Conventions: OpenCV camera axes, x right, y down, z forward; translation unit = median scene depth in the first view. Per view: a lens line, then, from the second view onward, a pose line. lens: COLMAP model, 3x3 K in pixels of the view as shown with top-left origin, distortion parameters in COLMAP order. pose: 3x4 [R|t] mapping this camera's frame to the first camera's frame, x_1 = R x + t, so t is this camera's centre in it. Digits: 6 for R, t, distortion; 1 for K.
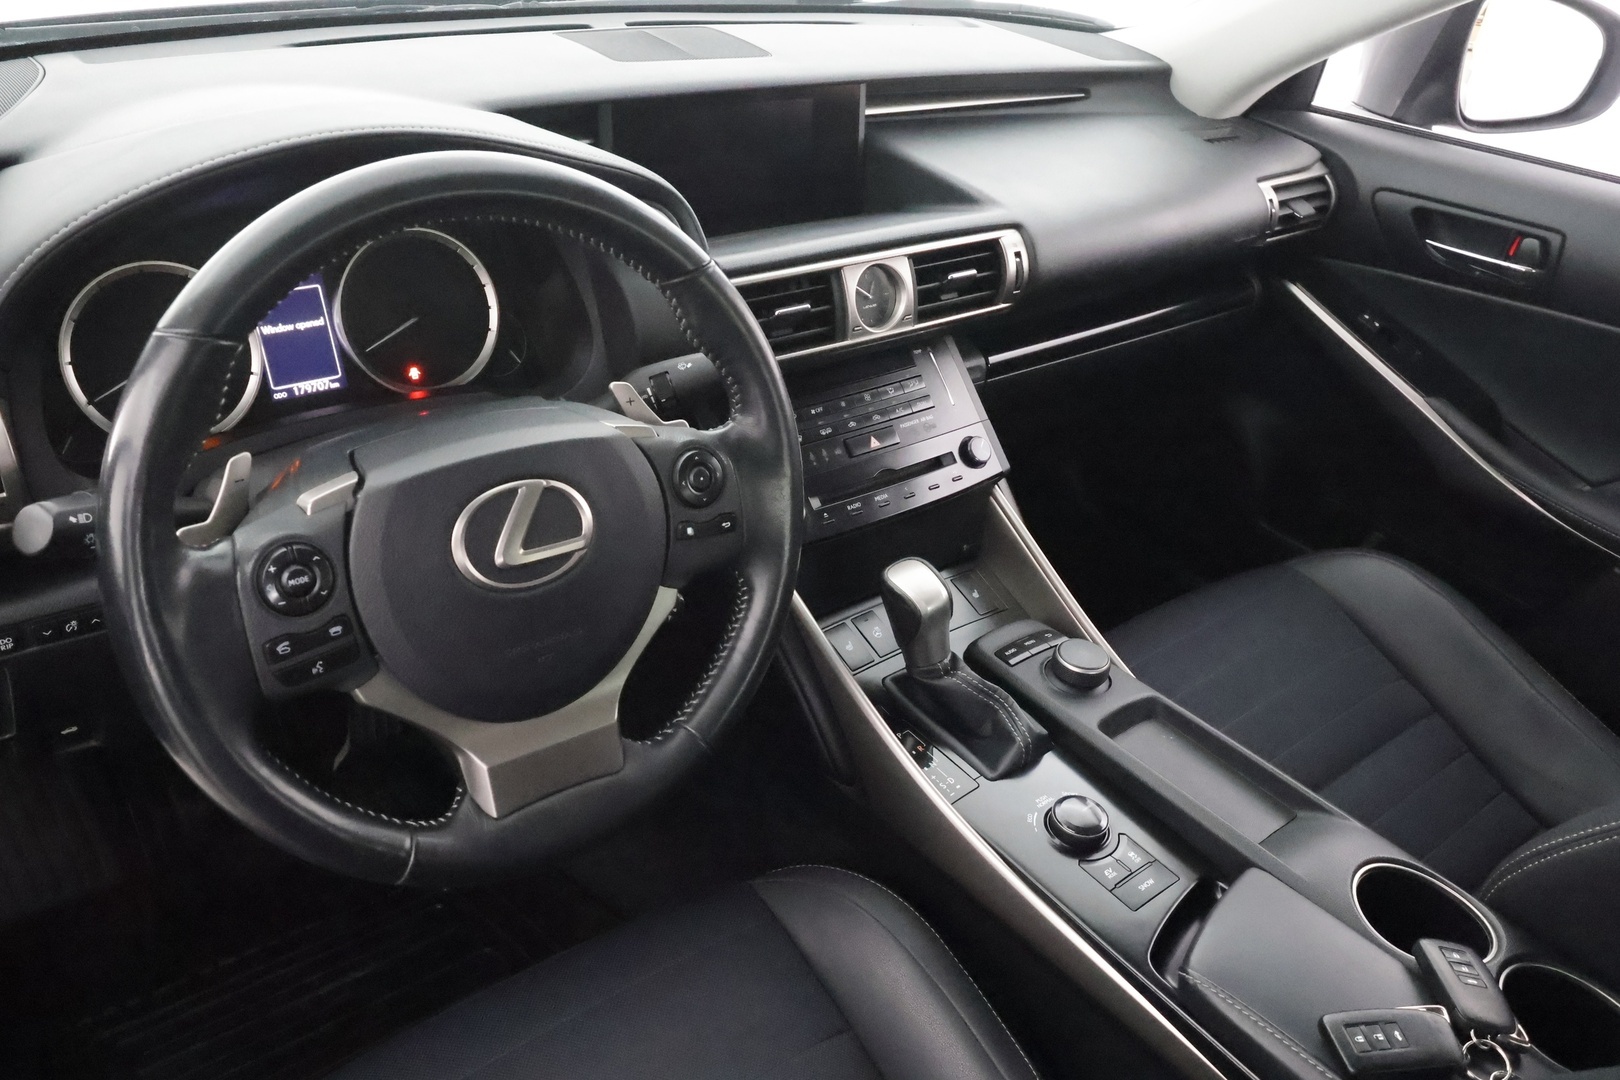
lens RADIAL K [[1306.7, 0, 819.8], [0, 1306.7, 540.6], [0, 0, 1]] dist [0.010752, -0.028136]
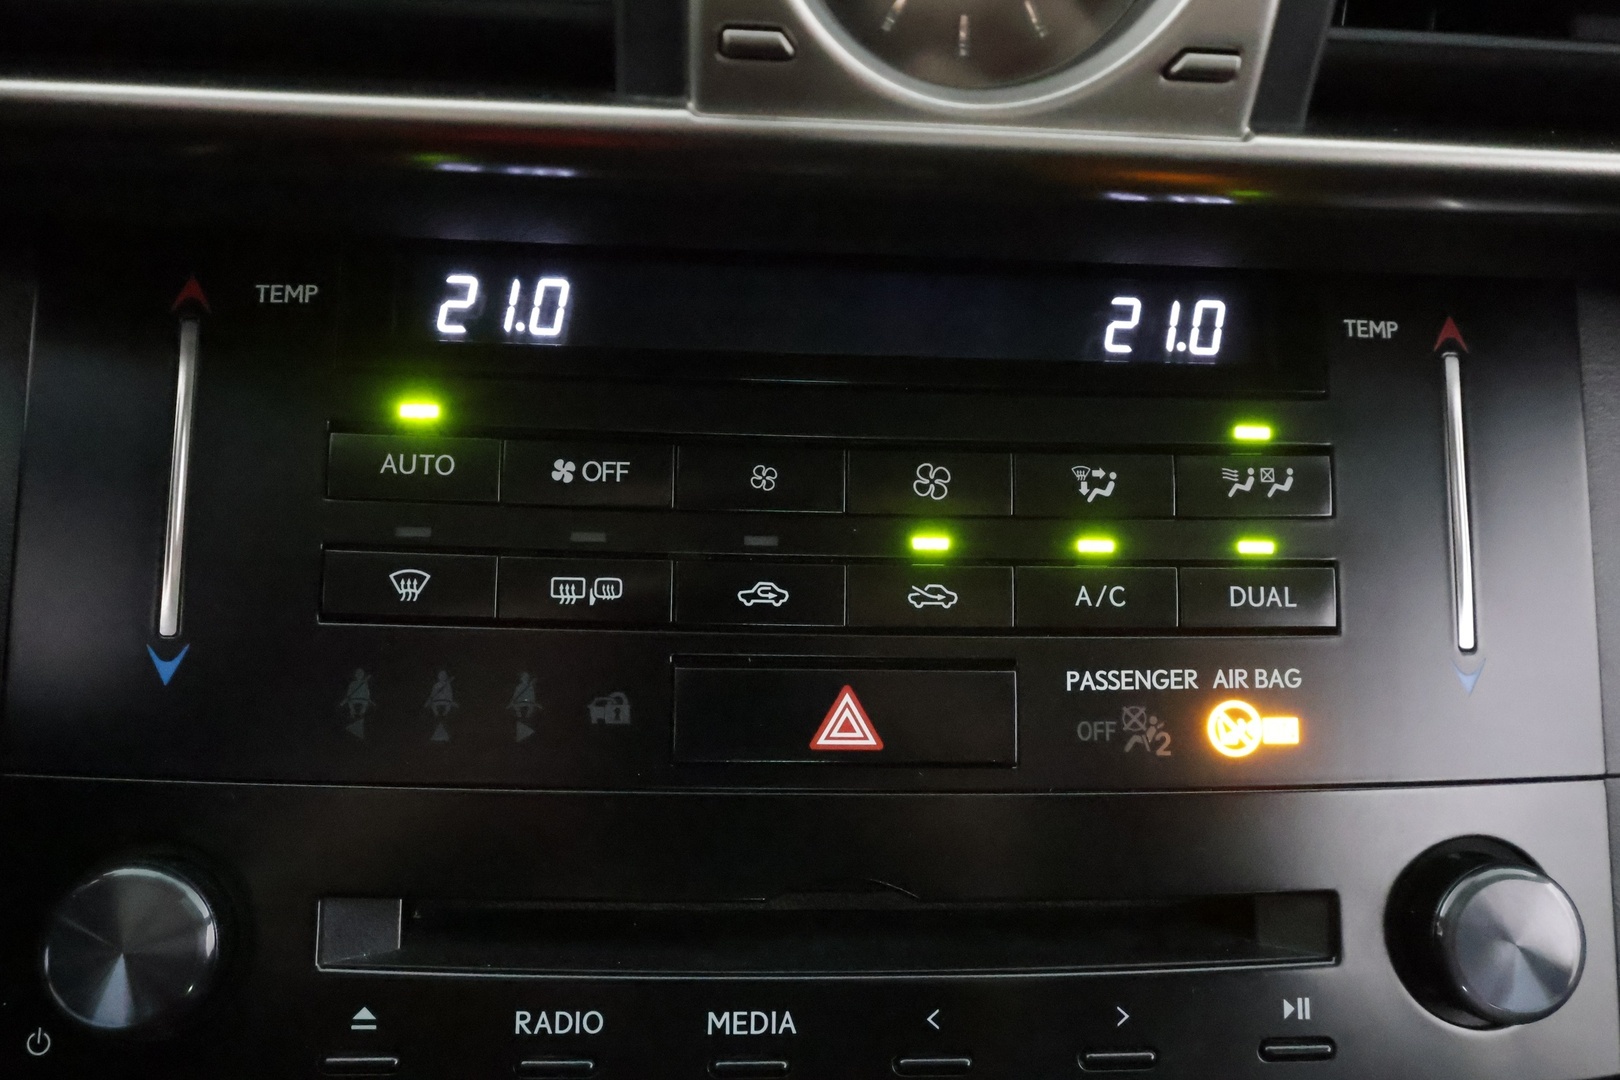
lens RADIAL K [[1306.7, 0, 802.8], [0, 1306.7, 552.1], [0, 0, 1]] dist [0.010752, -0.028136]
pose [[0.805486, 0.340244, -0.485208, 0.125534], [-0.297248, 0.940277, 0.165896, -0.134473], [0.512676, 0.010600, 0.858517, 0.881786]]
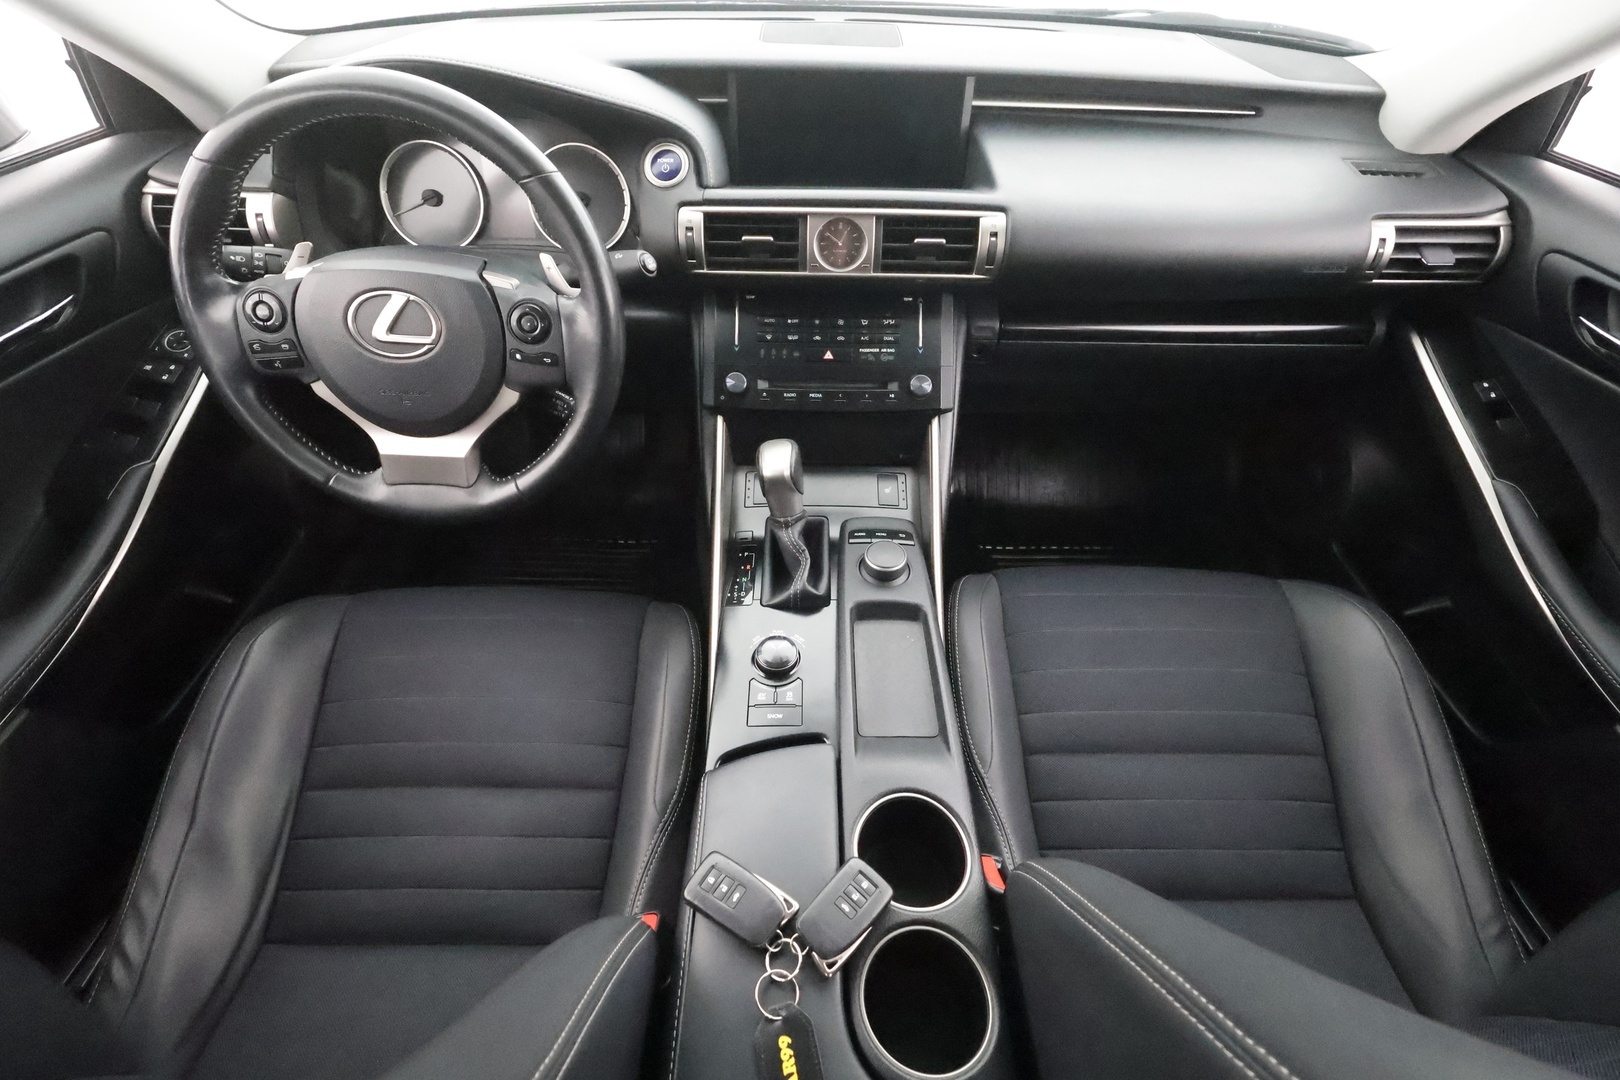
lens RADIAL K [[762.1, 0, 806.5], [0, 762.1, 544.4], [0, 0, 1]] dist [-0.003299, 0.003151]
pose [[0.766628, 0.381194, -0.516694, 0.539041], [-0.278847, 0.922513, 0.266859, -0.104309], [0.578382, -0.060504, 0.813519, 0.344735]]
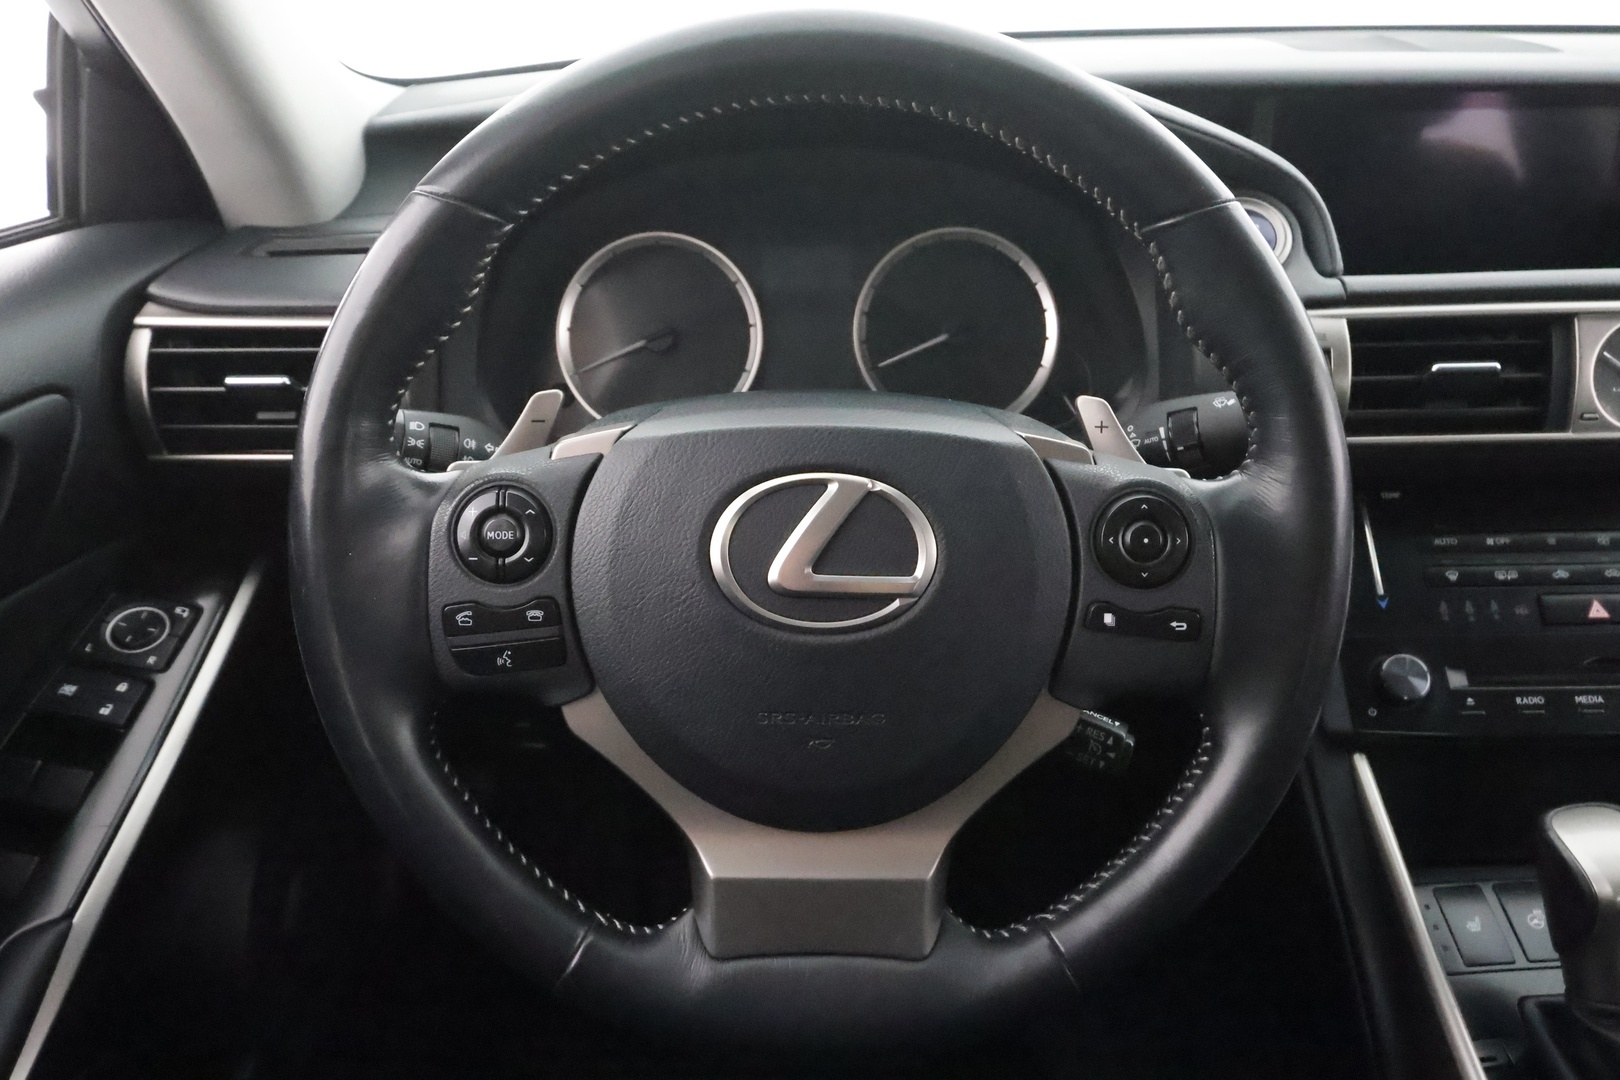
lens RADIAL K [[1272.4, 0, 792.1], [0, 1272.4, 537.6], [0, 0, 1]] dist [0.009084, -0.009612]
pose [[0.778427, 0.158595, -0.607371, 0.110749], [-0.246028, 0.967229, -0.062758, 0.022901], [0.577513, 0.198282, 0.791936, 0.323148]]
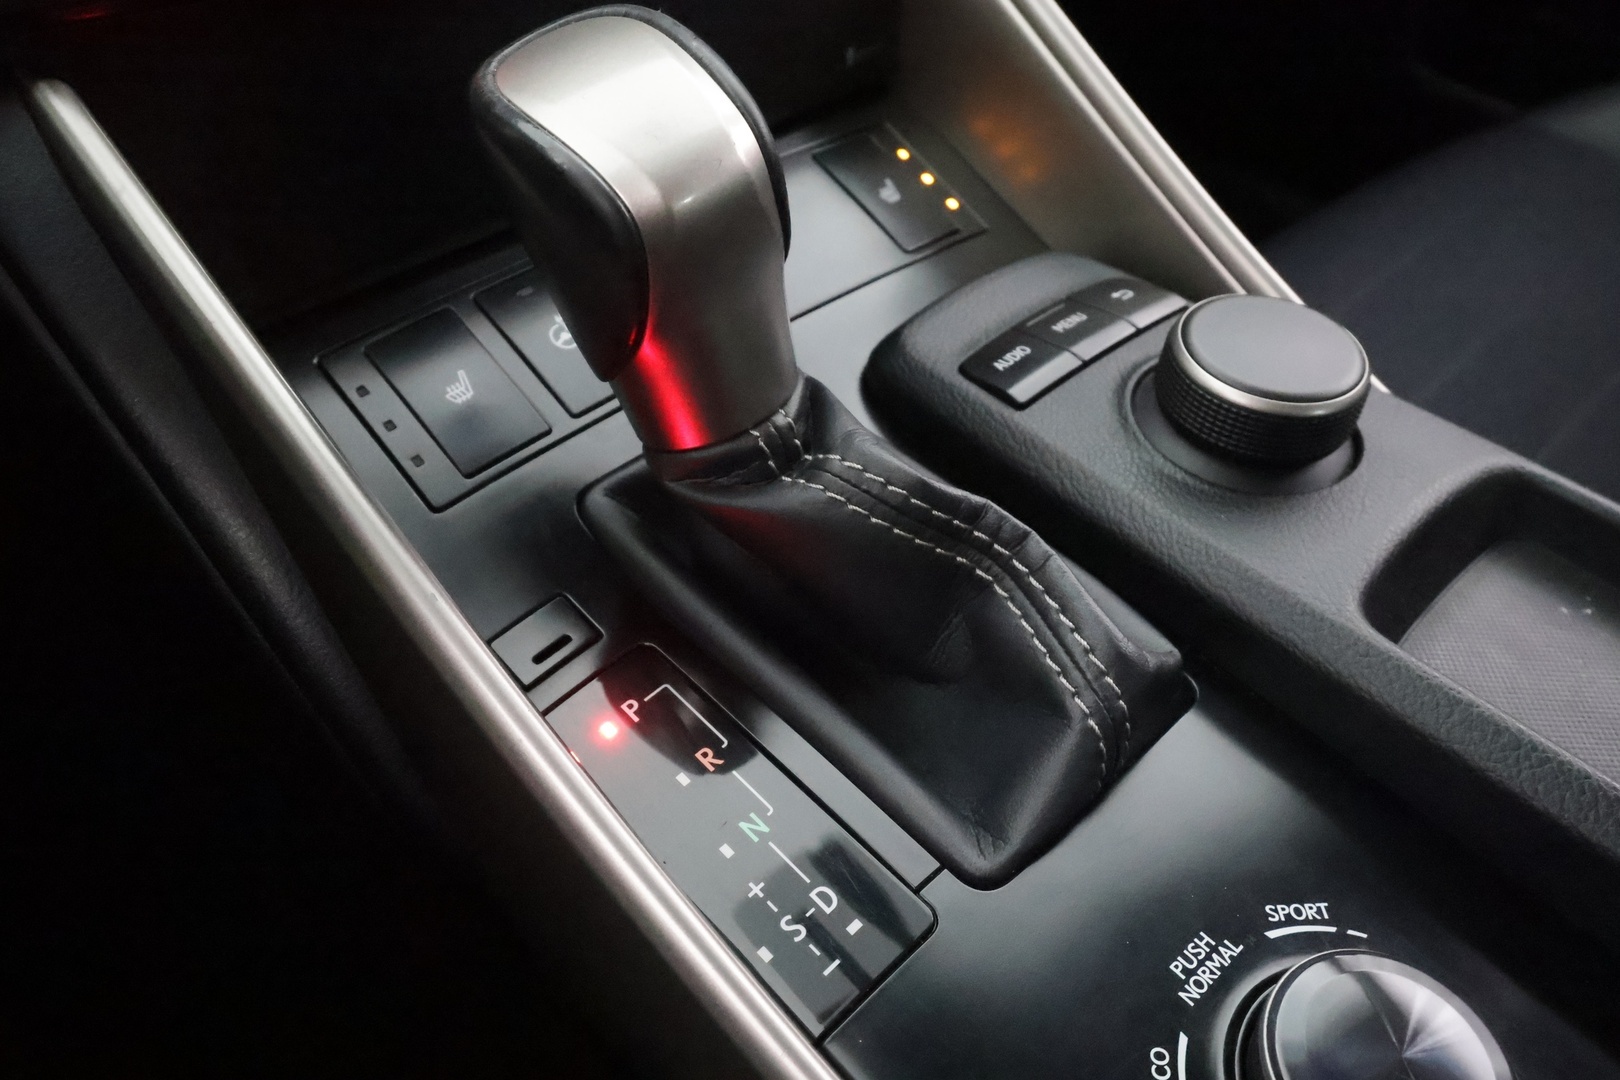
lens RADIAL K [[1306.7, 0, 815.9], [0, 1306.7, 533.4], [0, 0, 1]] dist [0.010752, -0.028136]
pose [[0.995482, -0.090957, 0.027240, 0.092951], [0.082789, 0.971977, 0.220016, 0.056556], [-0.046489, -0.216767, 0.975116, 0.729377]]
